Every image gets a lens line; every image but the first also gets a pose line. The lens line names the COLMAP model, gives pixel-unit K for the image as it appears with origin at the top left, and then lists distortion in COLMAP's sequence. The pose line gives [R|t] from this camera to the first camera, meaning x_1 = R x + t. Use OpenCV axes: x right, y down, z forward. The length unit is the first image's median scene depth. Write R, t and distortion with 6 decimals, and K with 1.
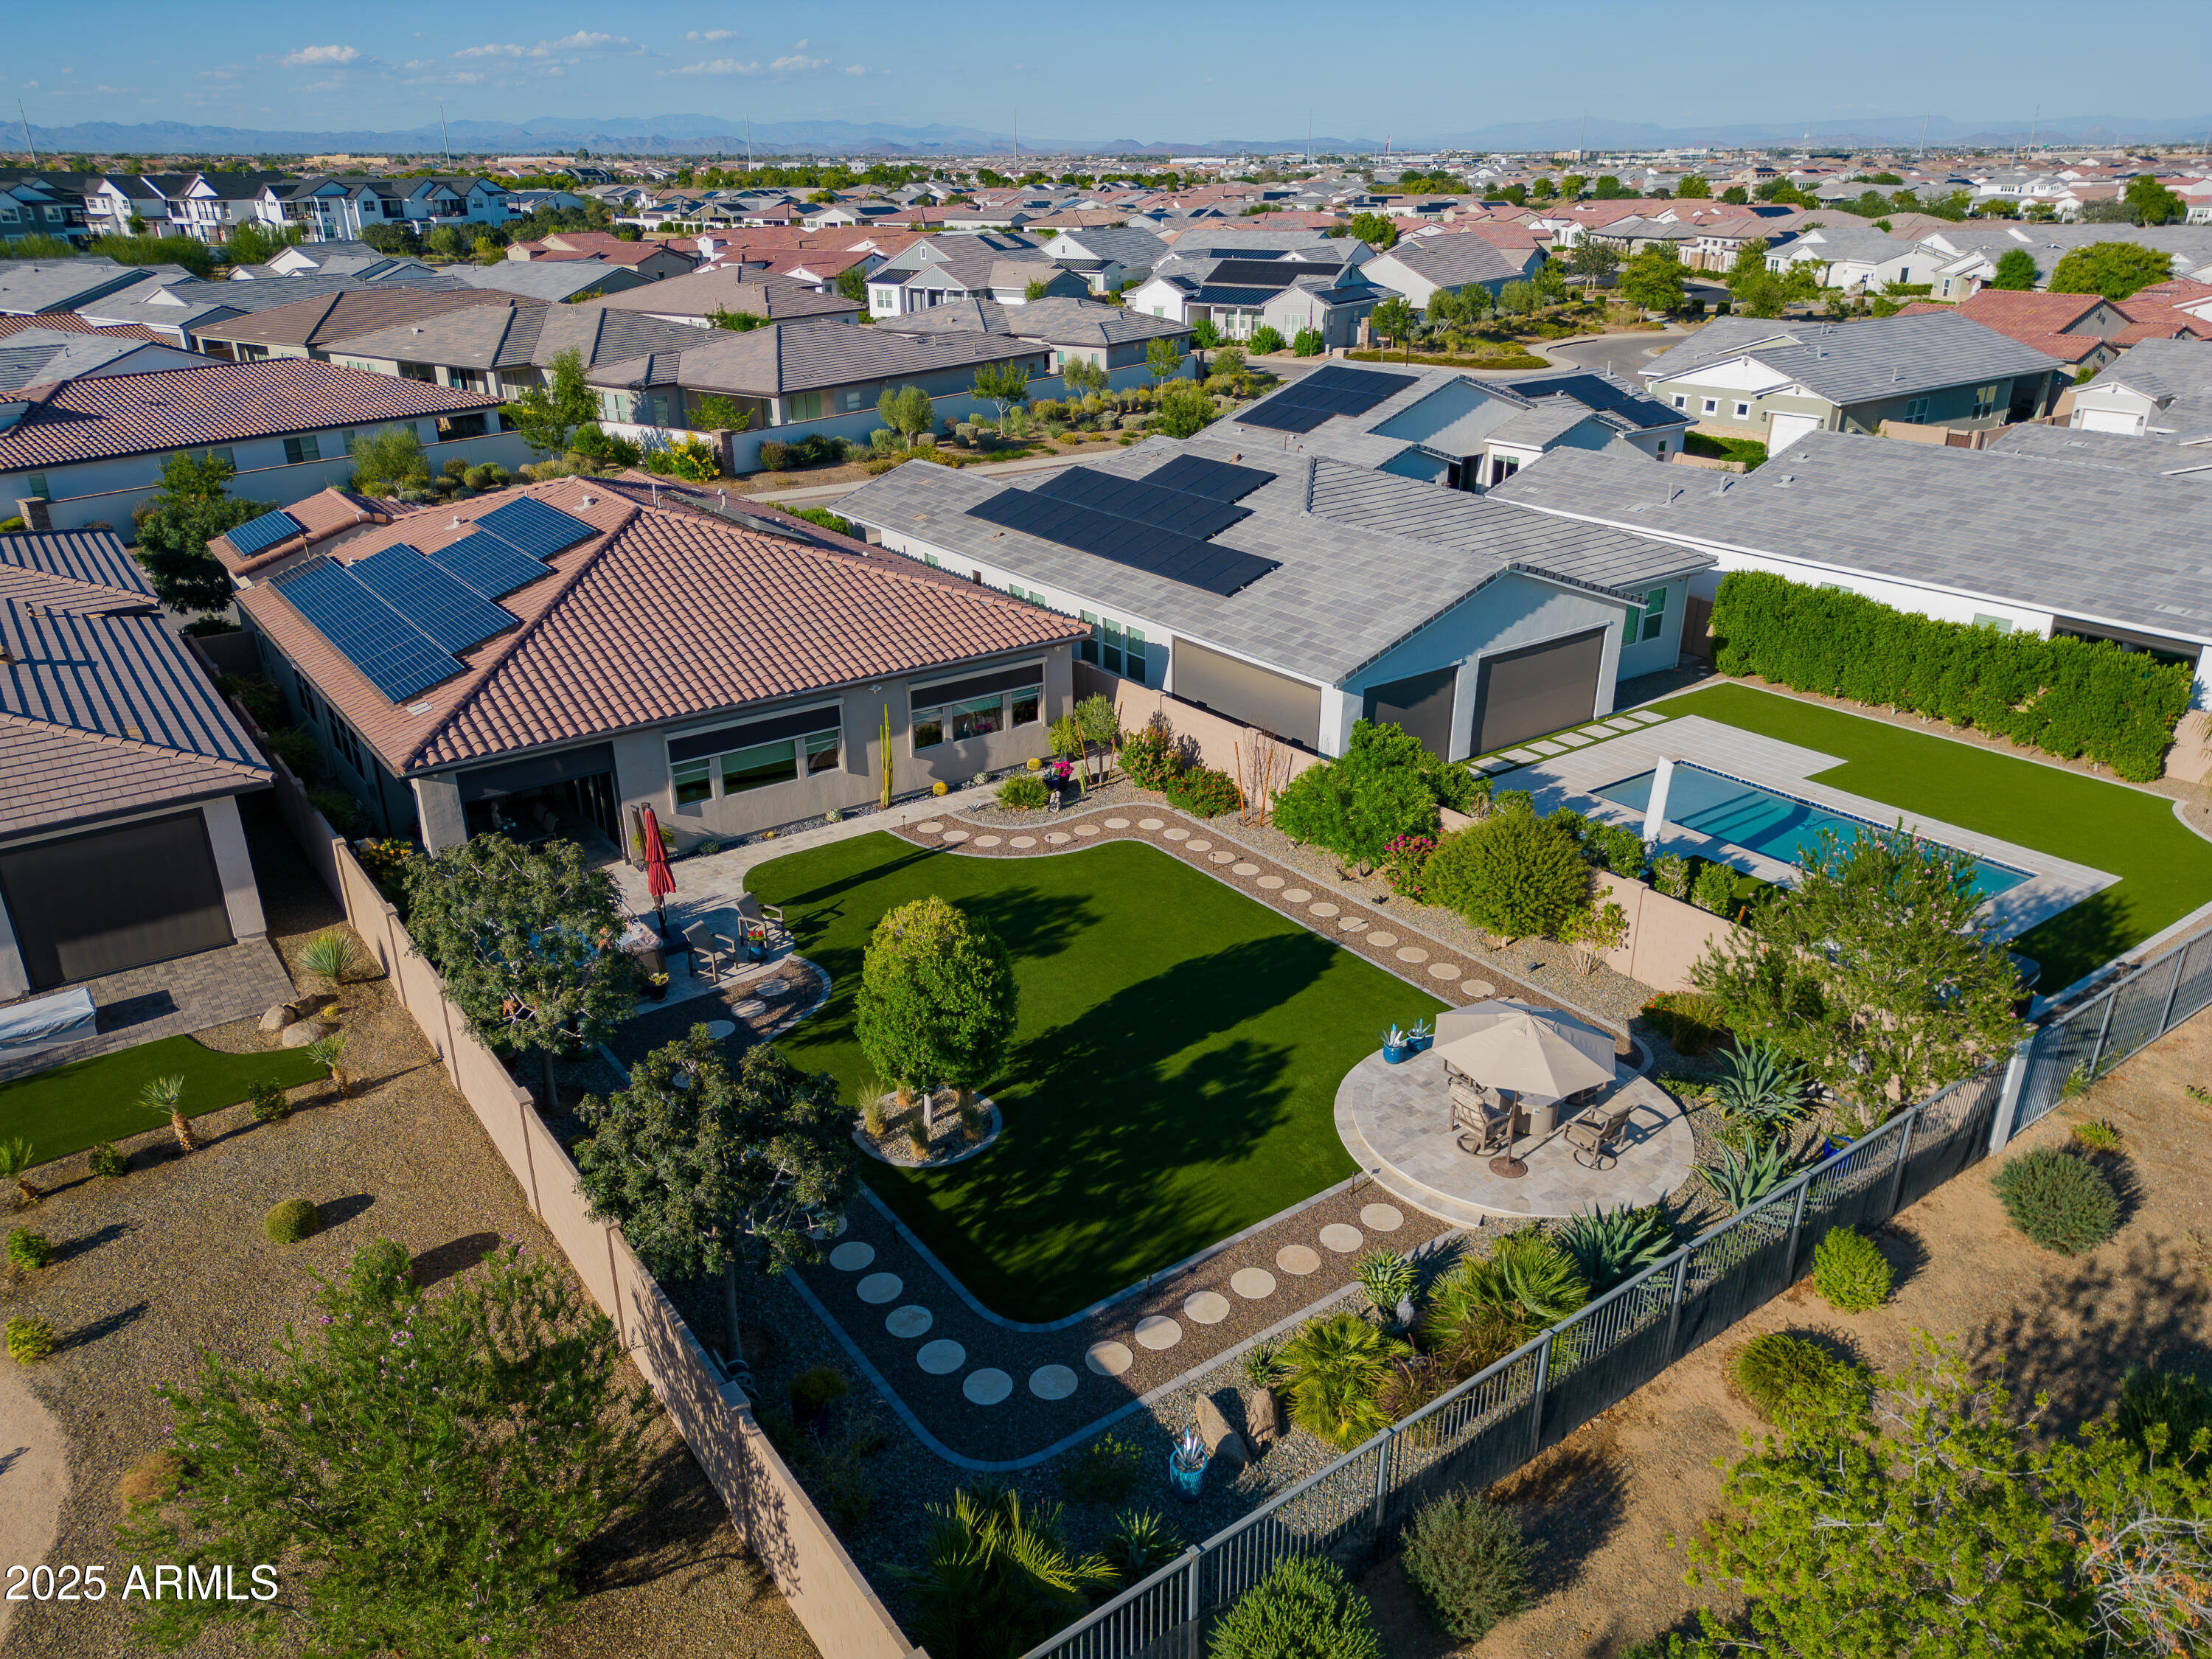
lens RADIAL K [[1558.4, 0, 1095.5], [0, 1558.4, 825.7], [0, 0, 1]] dist [0.056757, -0.057237]
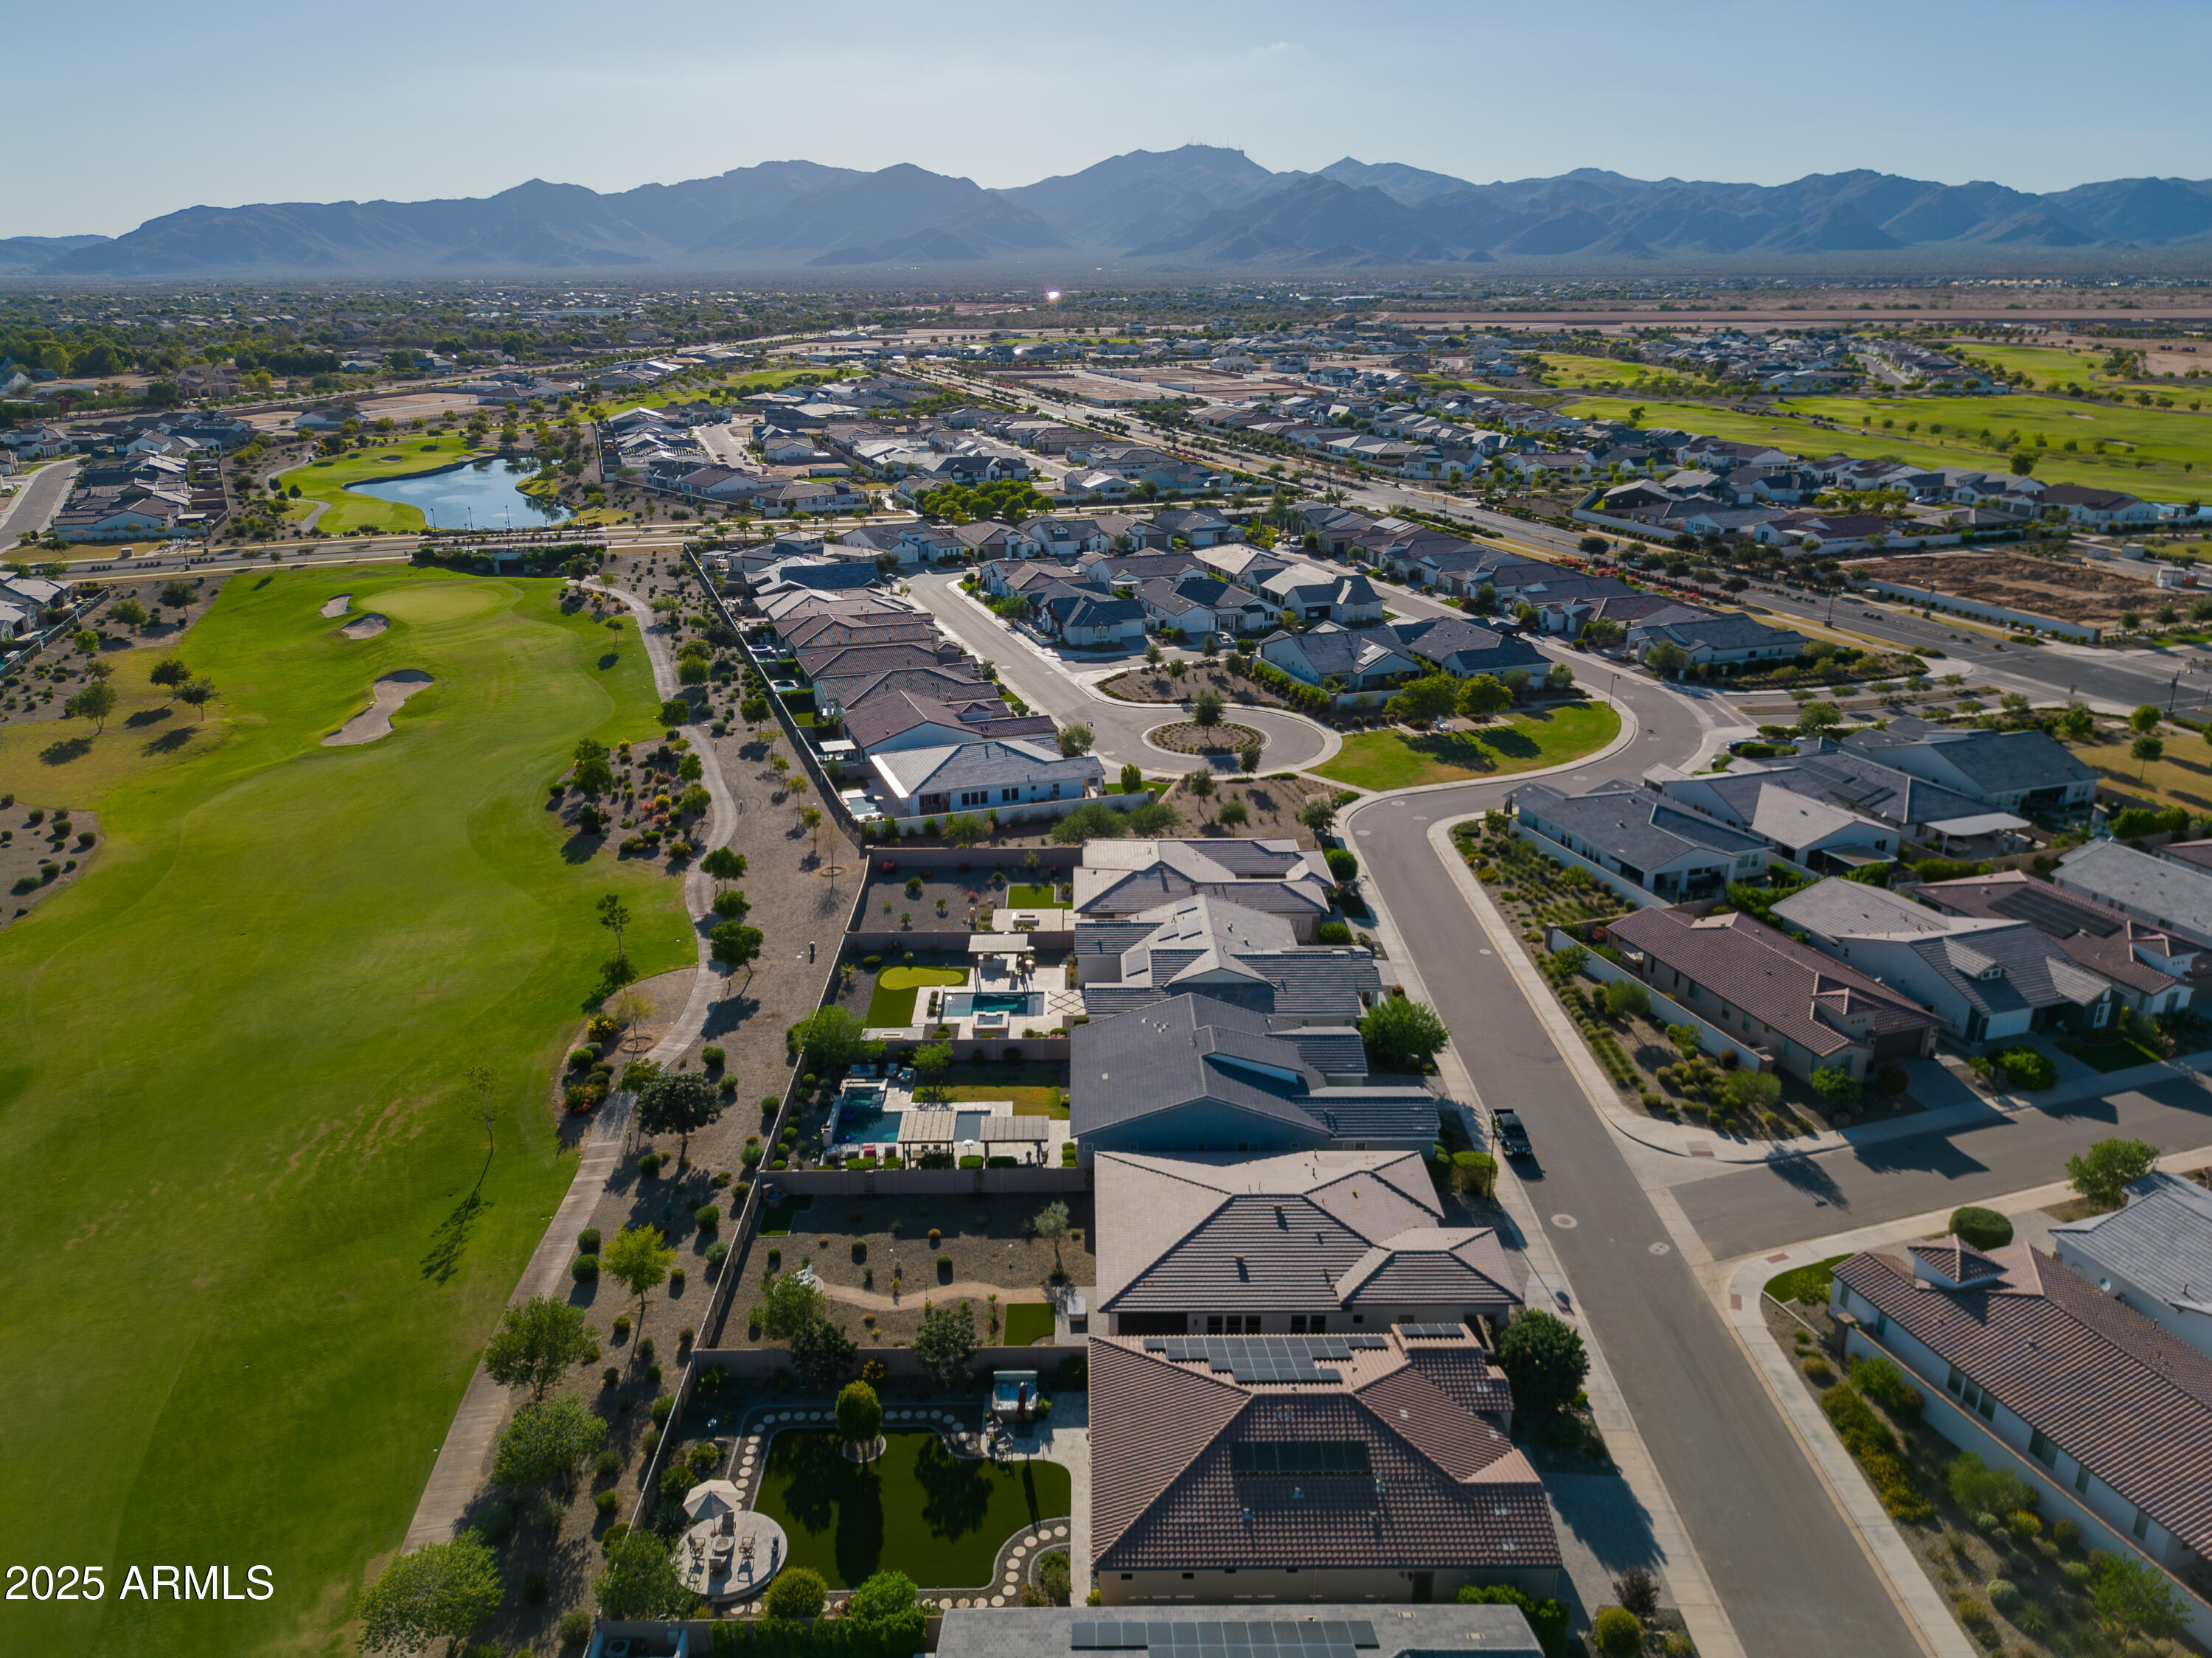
lens RADIAL K [[1558.3, 0, 1095.5], [0, 1558.3, 825.2], [0, 0, 1]] dist [0.056757, -0.057237]
pose [[-0.569116, 0.279502, -0.773295, 1.259002], [-0.321559, 0.789904, 0.522160, -1.897345], [0.756774, 0.545830, -0.359671, 1.275889]]
